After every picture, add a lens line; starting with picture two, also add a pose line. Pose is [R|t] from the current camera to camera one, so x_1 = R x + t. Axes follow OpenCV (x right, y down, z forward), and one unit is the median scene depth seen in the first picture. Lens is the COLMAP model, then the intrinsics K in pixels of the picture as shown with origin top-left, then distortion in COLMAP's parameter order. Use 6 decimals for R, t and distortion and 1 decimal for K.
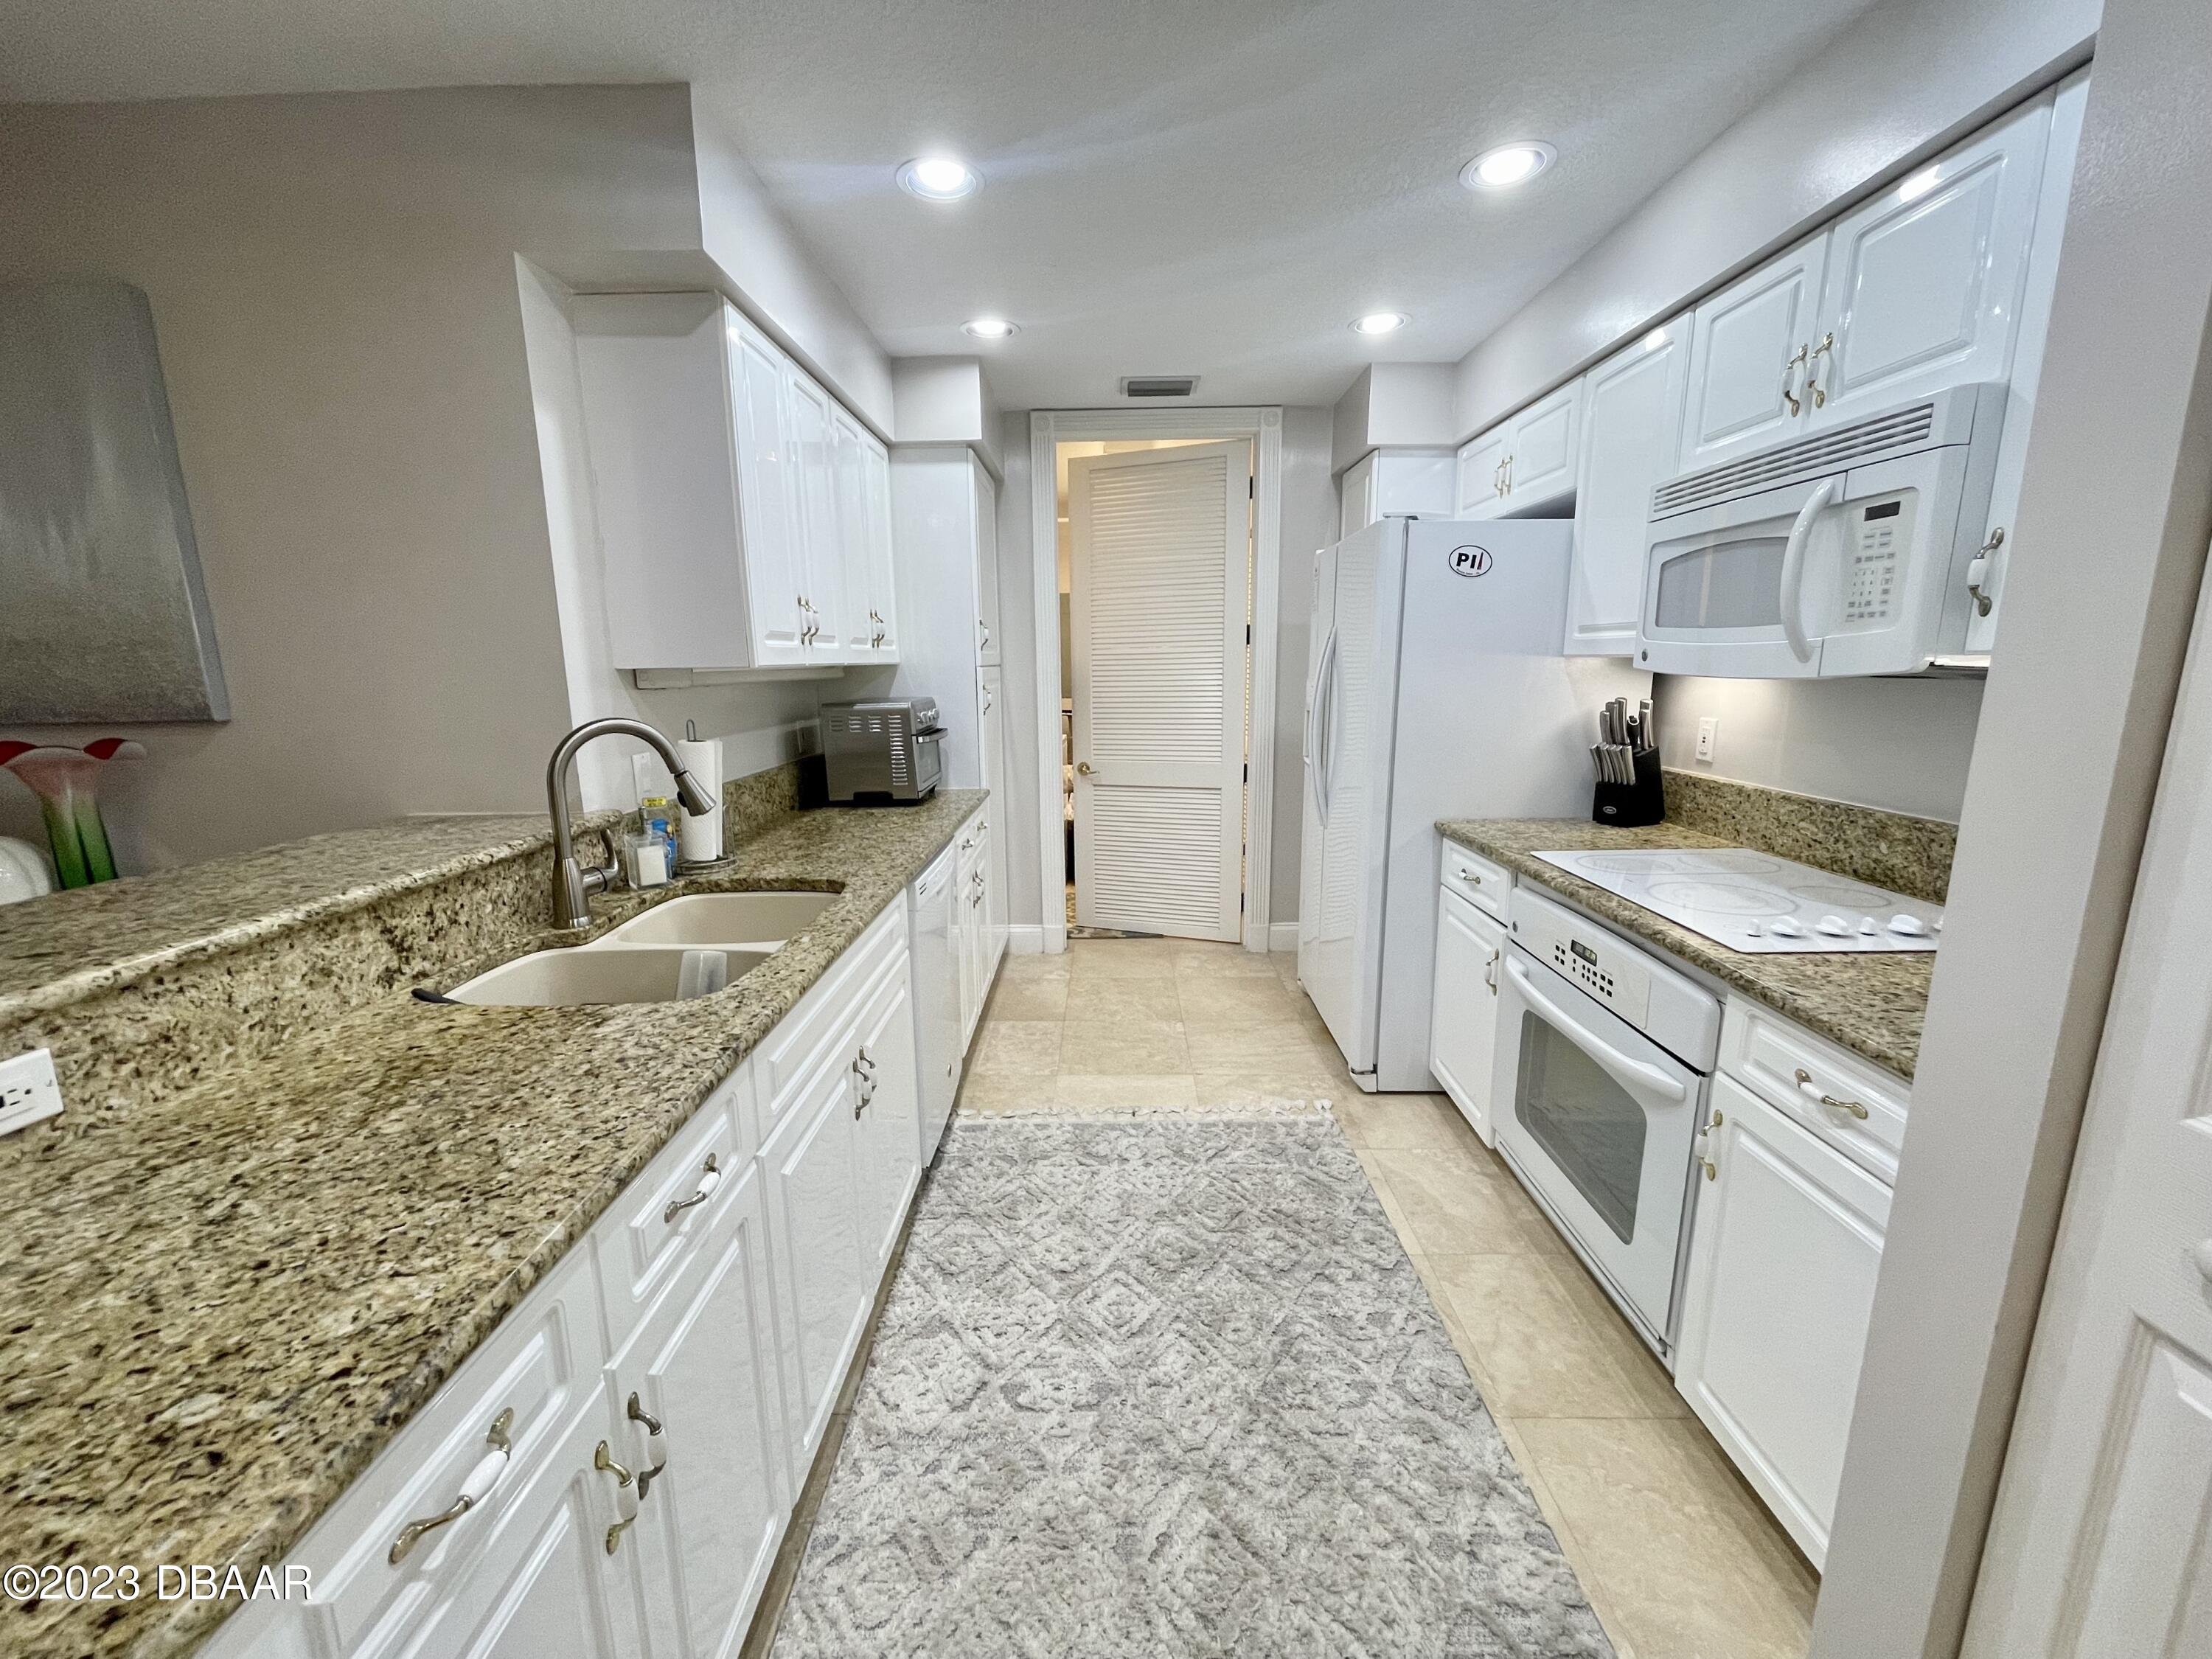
lens RADIAL K [[889.9, 0, 1097.1], [0, 889.9, 839.3], [0, 0, 1]] dist [-0.000876, -0.000127]
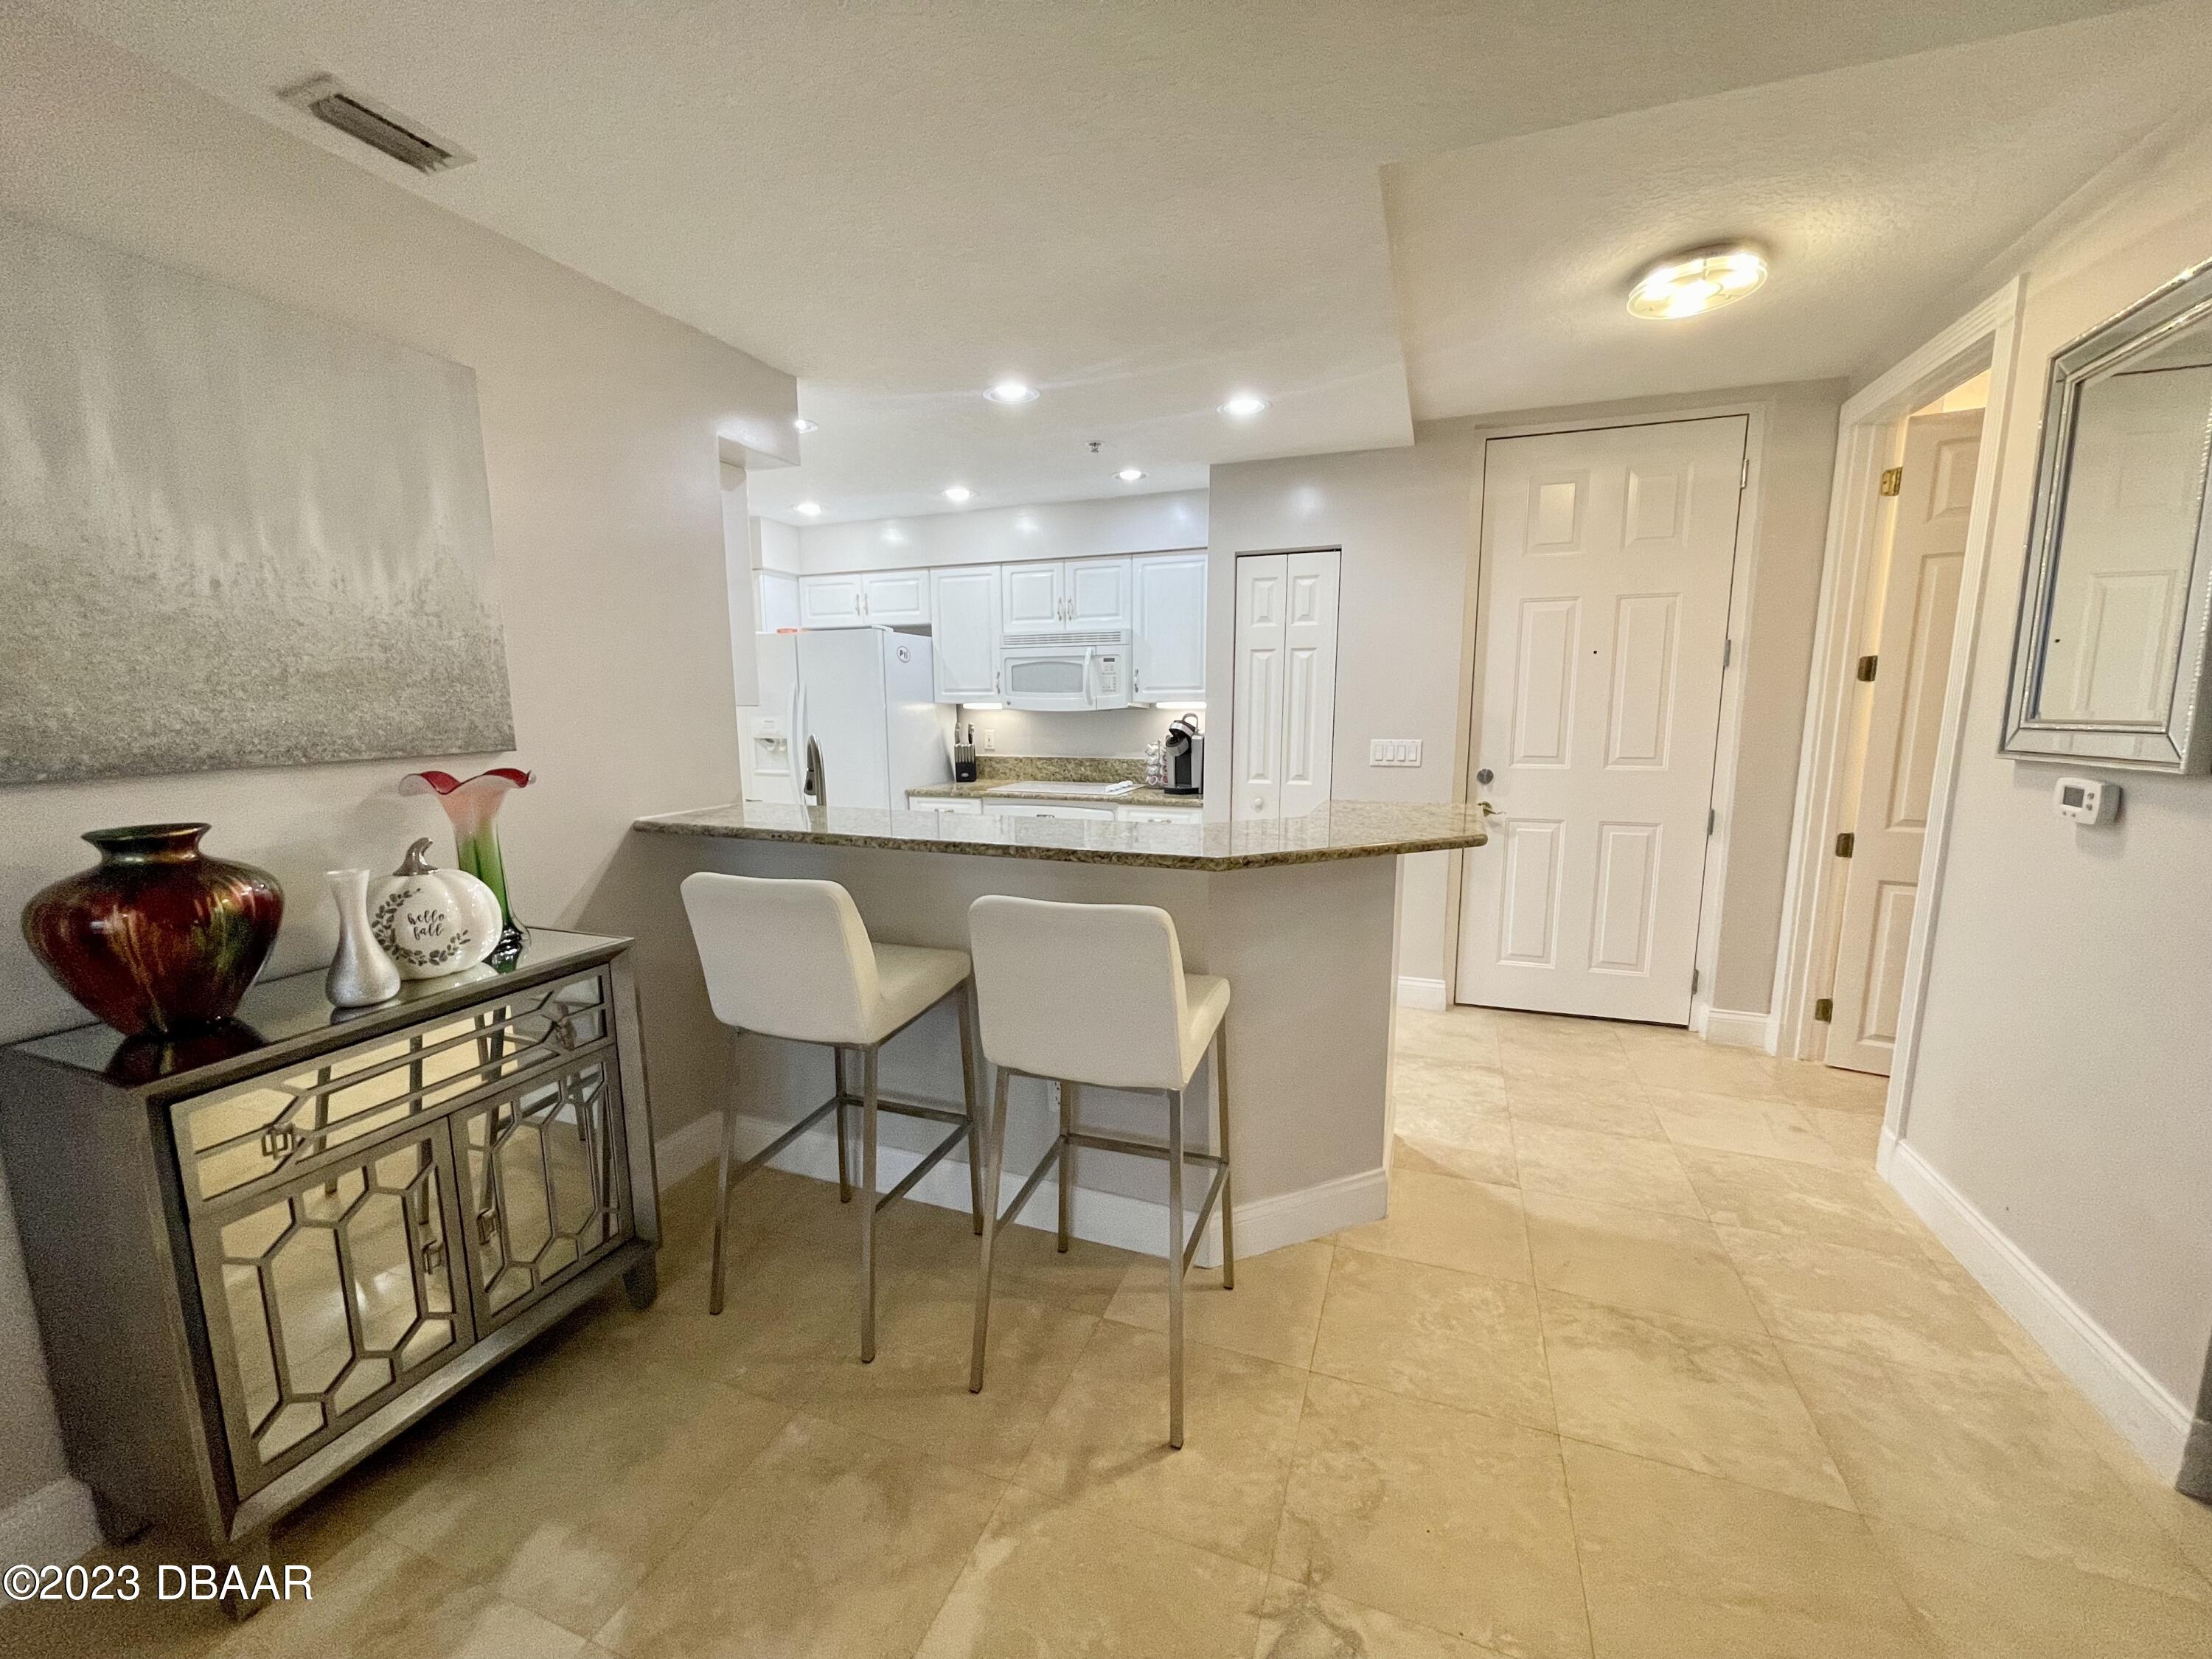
lens RADIAL K [[889.9, 0, 1096.6], [0, 889.9, 841.1], [0, 0, 1]] dist [-0.000876, -0.000127]
pose [[0.344849, -0.136430, 0.928690, -1.477287], [0.185245, 0.979814, 0.075154, 0.023726], [-0.920198, 0.146118, 0.363161, -0.044589]]
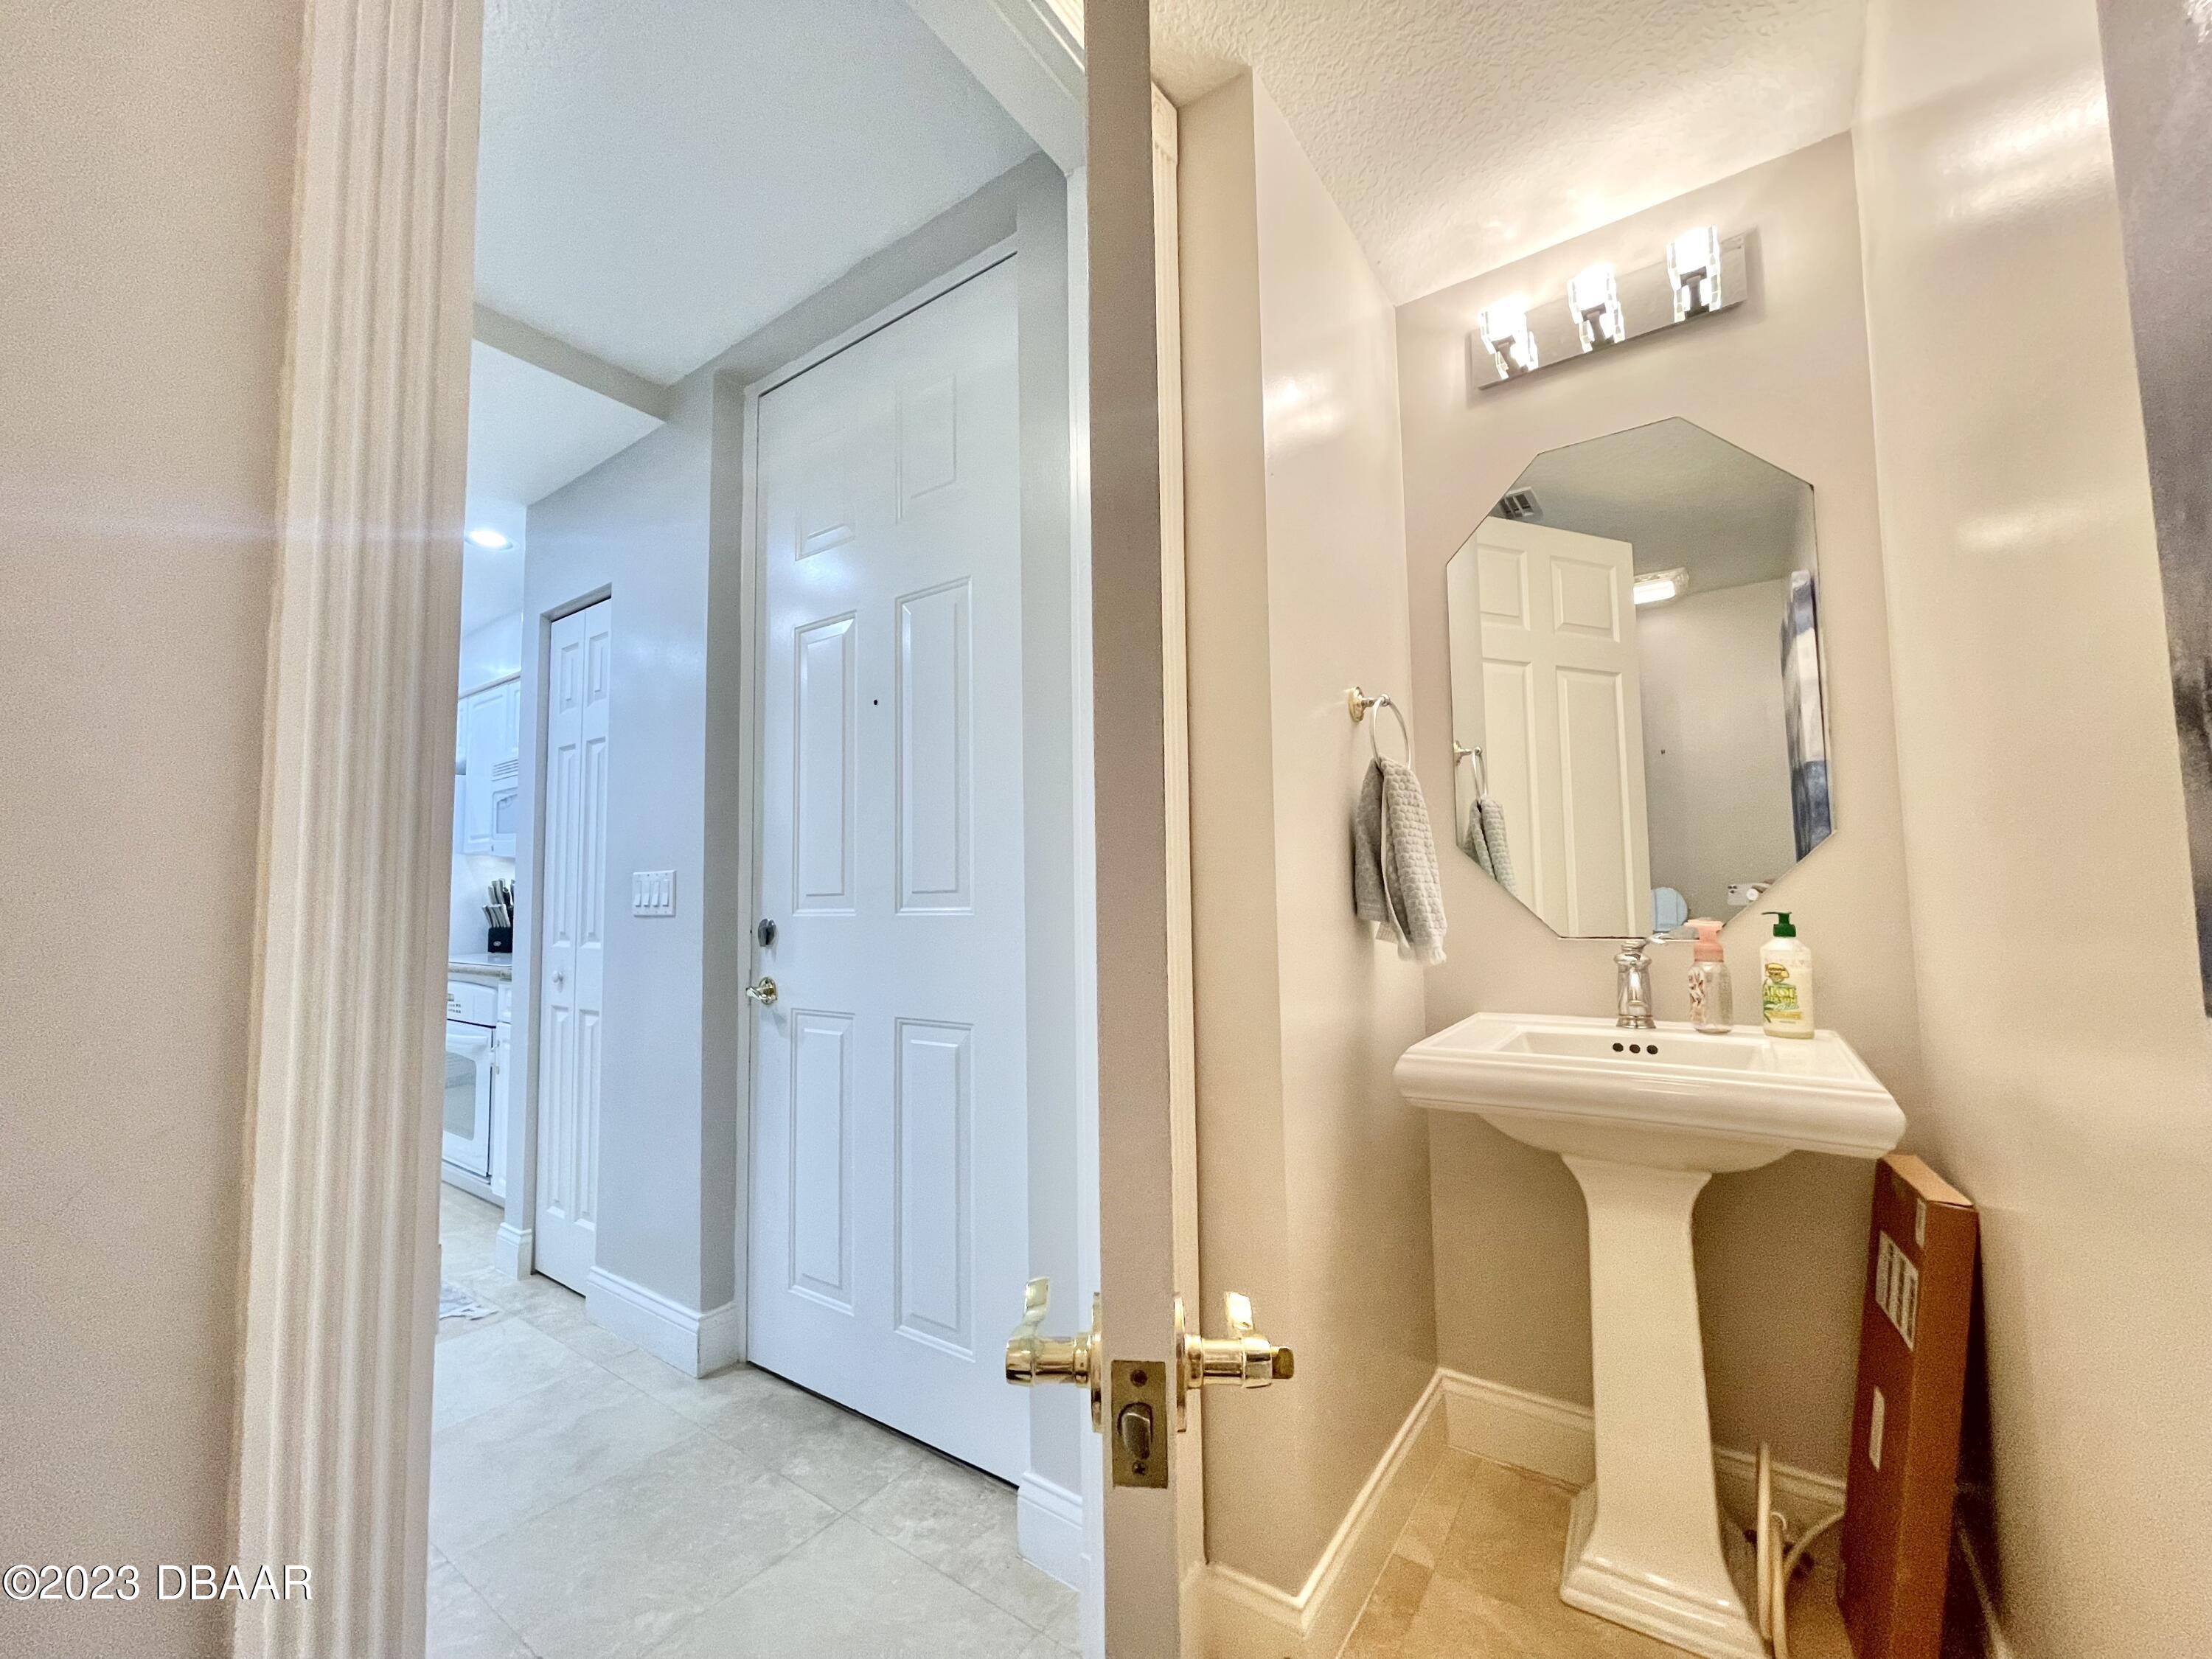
lens RADIAL K [[889.9, 0, 1105.4], [0, 889.9, 835.2], [0, 0, 1]] dist [-0.000876, -0.000127]
pose [[0.561841, 0.056207, 0.825333, -0.196459], [0.173124, 0.967607, -0.183749, 0.311290], [-0.808927, 0.246123, 0.533911, -0.980025]]
